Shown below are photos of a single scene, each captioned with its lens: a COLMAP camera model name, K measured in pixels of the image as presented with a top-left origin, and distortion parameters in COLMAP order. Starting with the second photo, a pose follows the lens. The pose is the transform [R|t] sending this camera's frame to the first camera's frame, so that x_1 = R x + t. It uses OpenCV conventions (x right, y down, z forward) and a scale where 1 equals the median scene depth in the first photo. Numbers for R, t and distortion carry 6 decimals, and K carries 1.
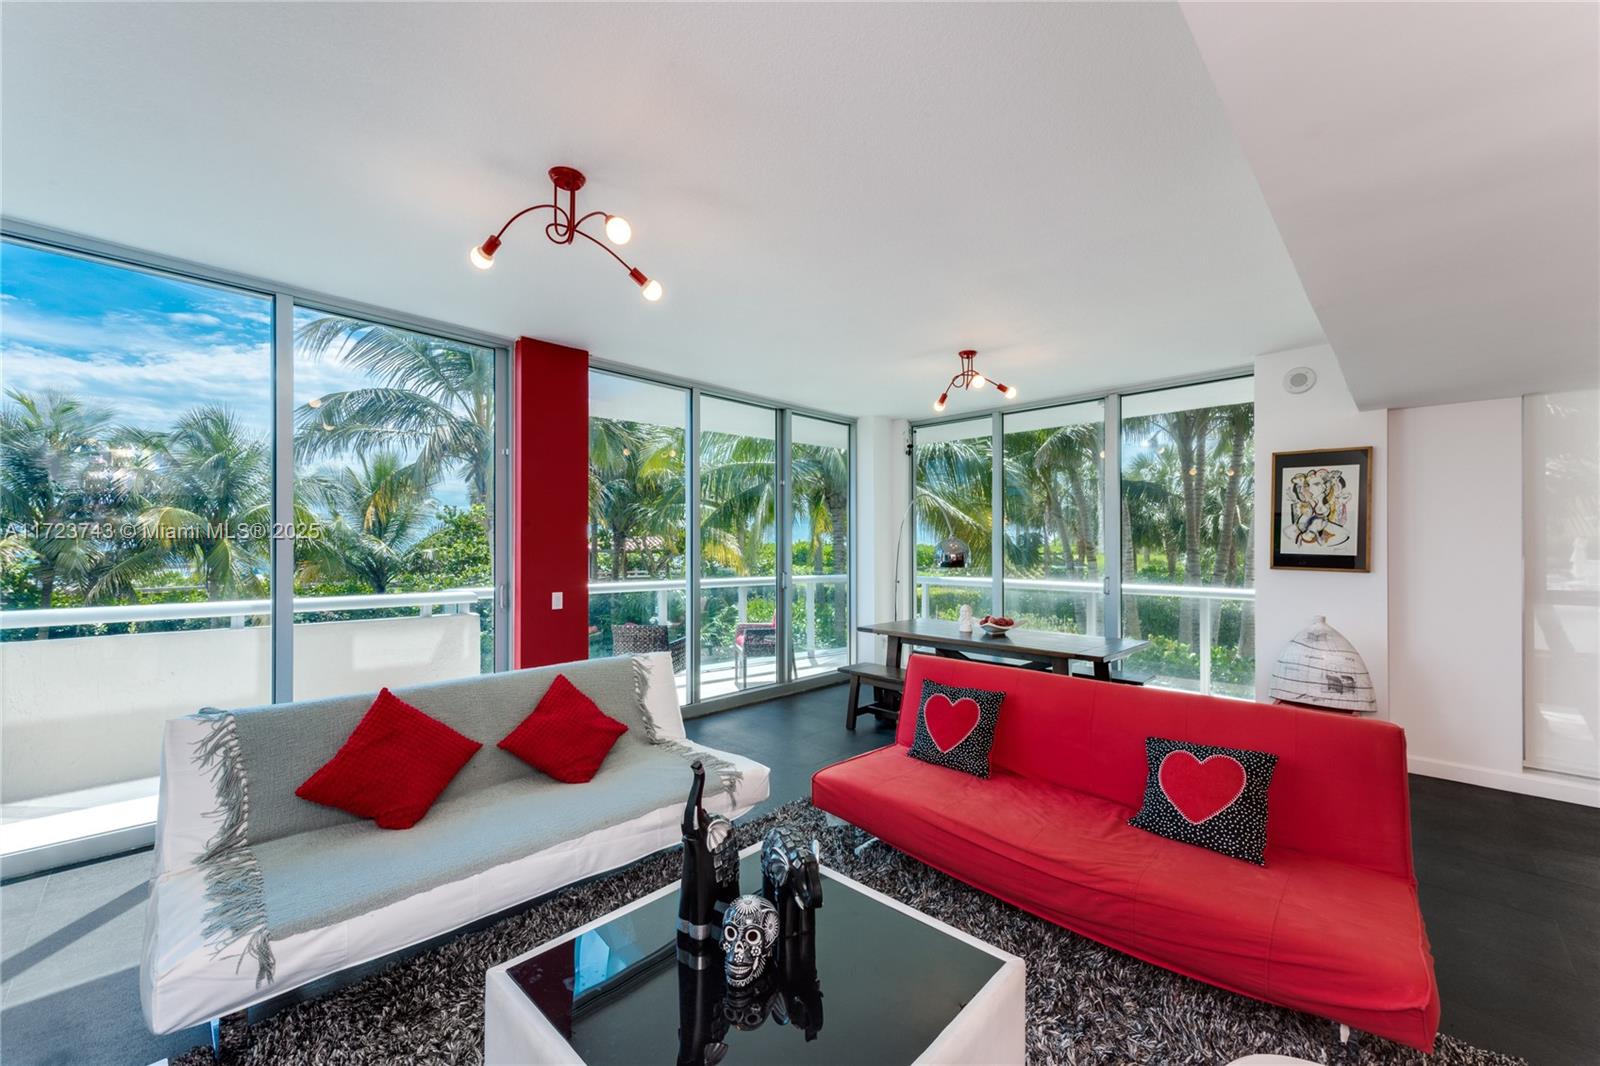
lens RADIAL K [[612.9, 0, 801.8], [0, 612.9, 545.8], [0, 0, 1]] dist [0.000715, 0.000157]
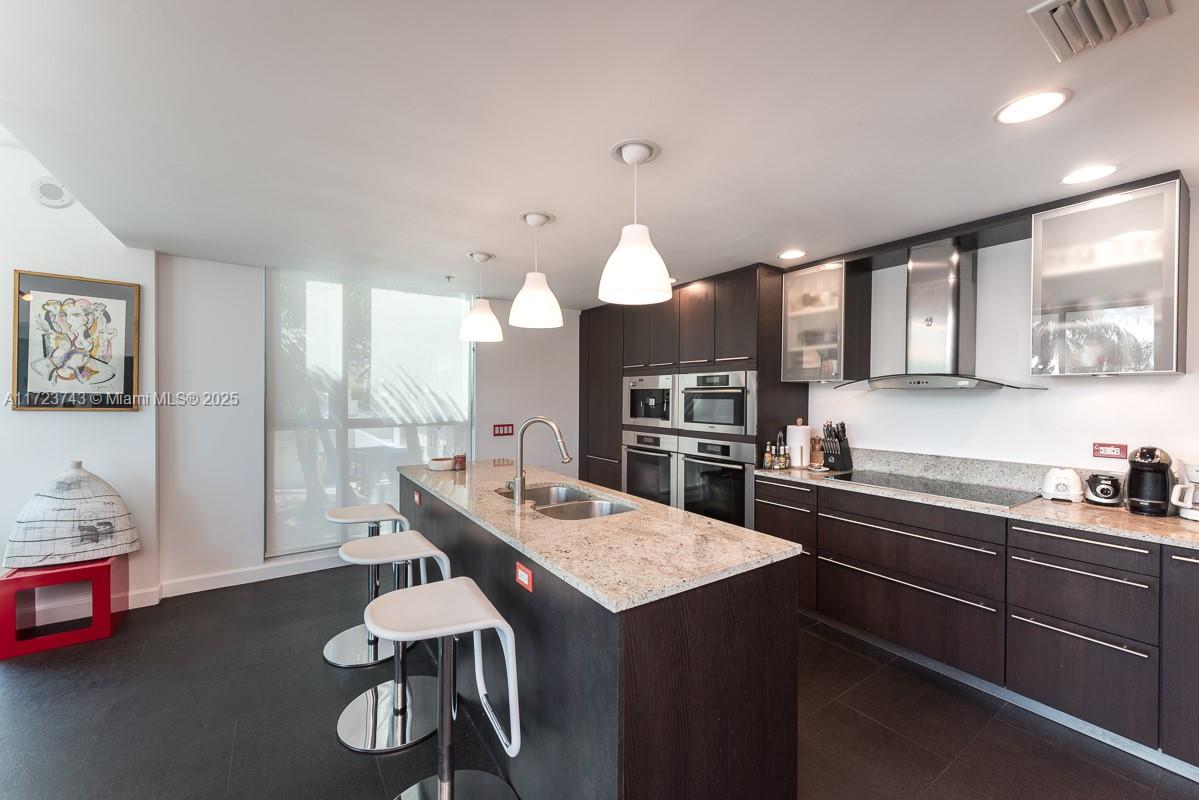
lens RADIAL K [[471.4, 0, 599.5], [0, 471.4, 400.0], [0, 0, 1]] dist [0.014416, -0.000064]
pose [[0.185908, -0.006834, 0.982543, 0.295568], [-0.008836, 0.999924, 0.008627, 0.011829], [-0.982527, -0.010286, 0.185834, 0.114182]]
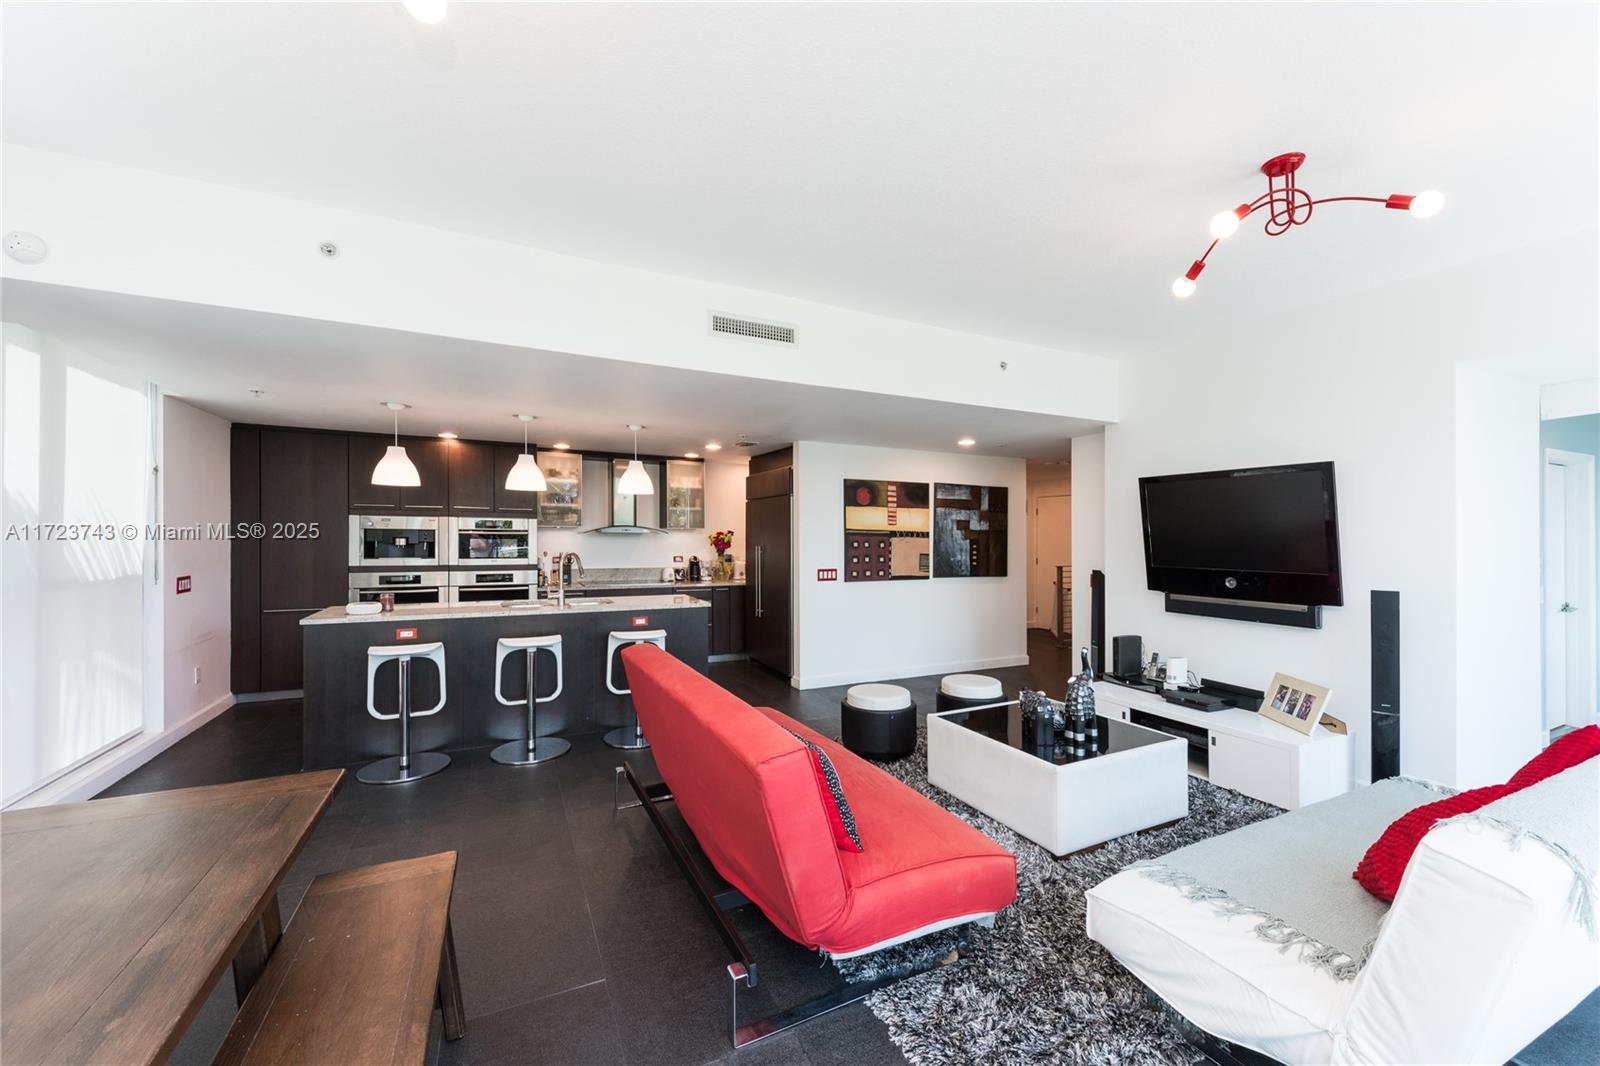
lens RADIAL K [[629.0, 0, 800.0], [0, 629.0, 533.0], [0, 0, 1]] dist [0.014416, -0.000064]
pose [[-0.940920, -0.007468, 0.338548, 0.006204], [-0.010336, 0.999924, -0.006670, 0.004076], [-0.338472, -0.009775, -0.940926, 1.234847]]
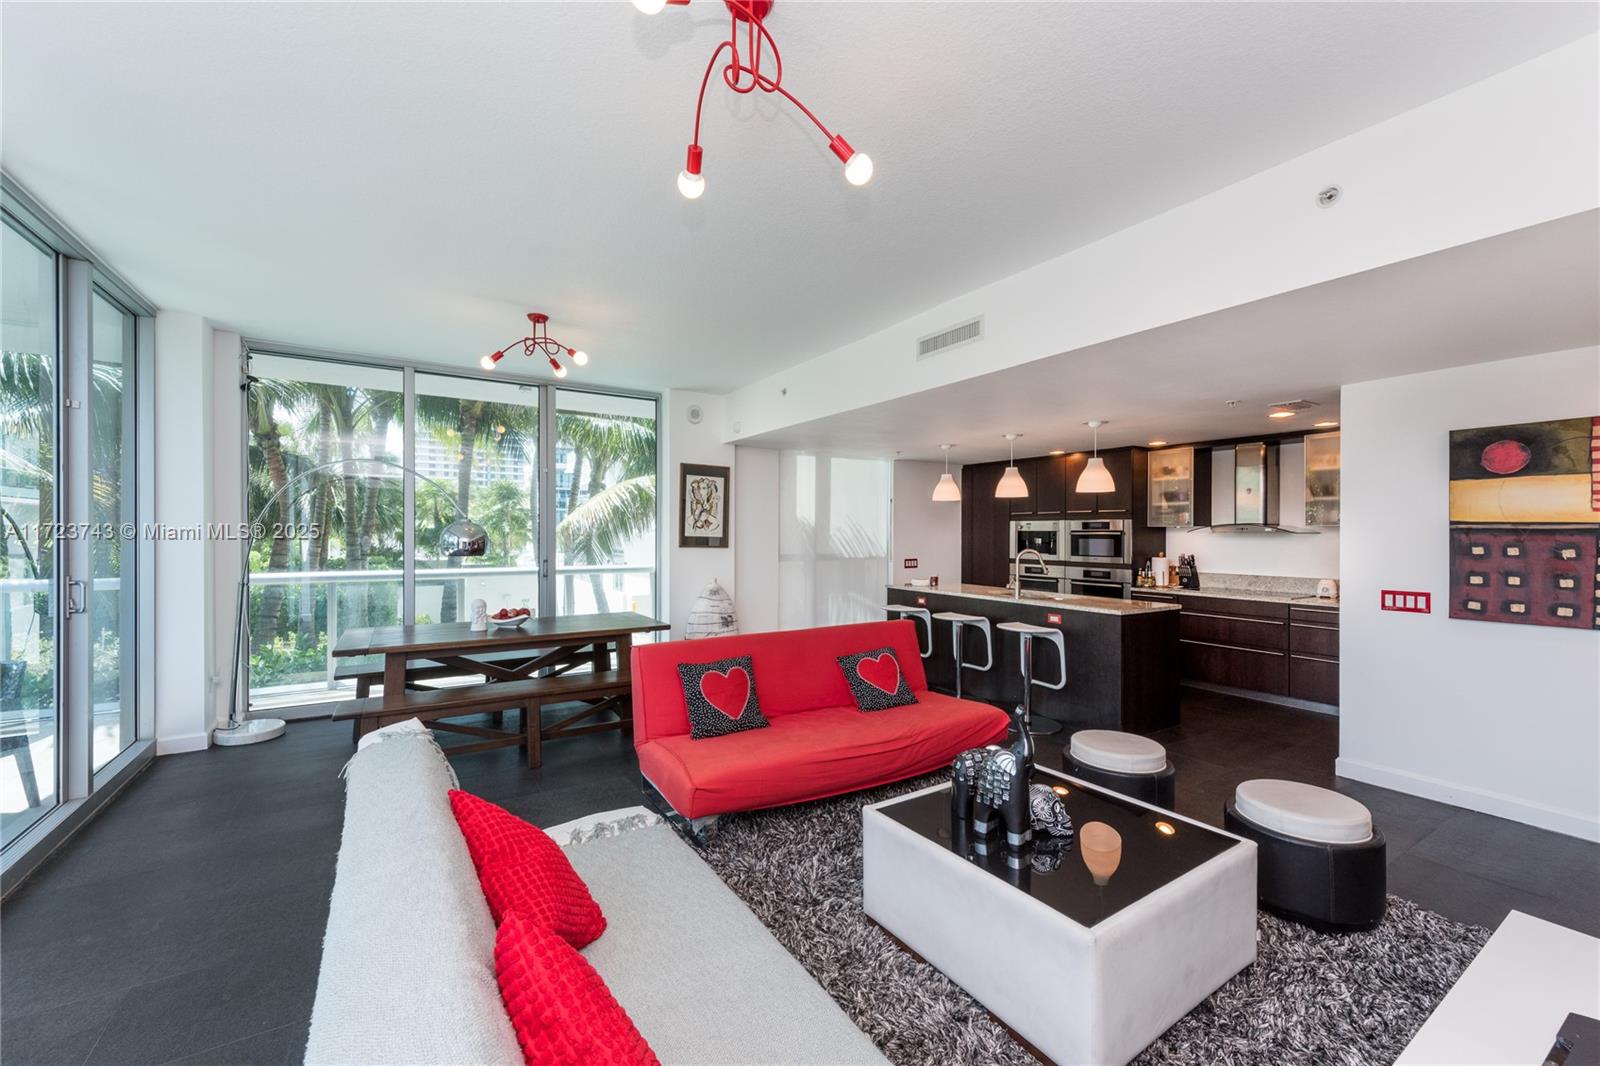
lens RADIAL K [[630.5, 0, 800.0], [0, 630.5, 533.0], [0, 0, 1]] dist [-0.002102, -0.000048]
pose [[0.234354, -0.000865, 0.972151, -0.579255], [-0.005641, 0.999982, 0.002250, 0.001091], [-0.972135, -0.006011, 0.234345, 0.435196]]
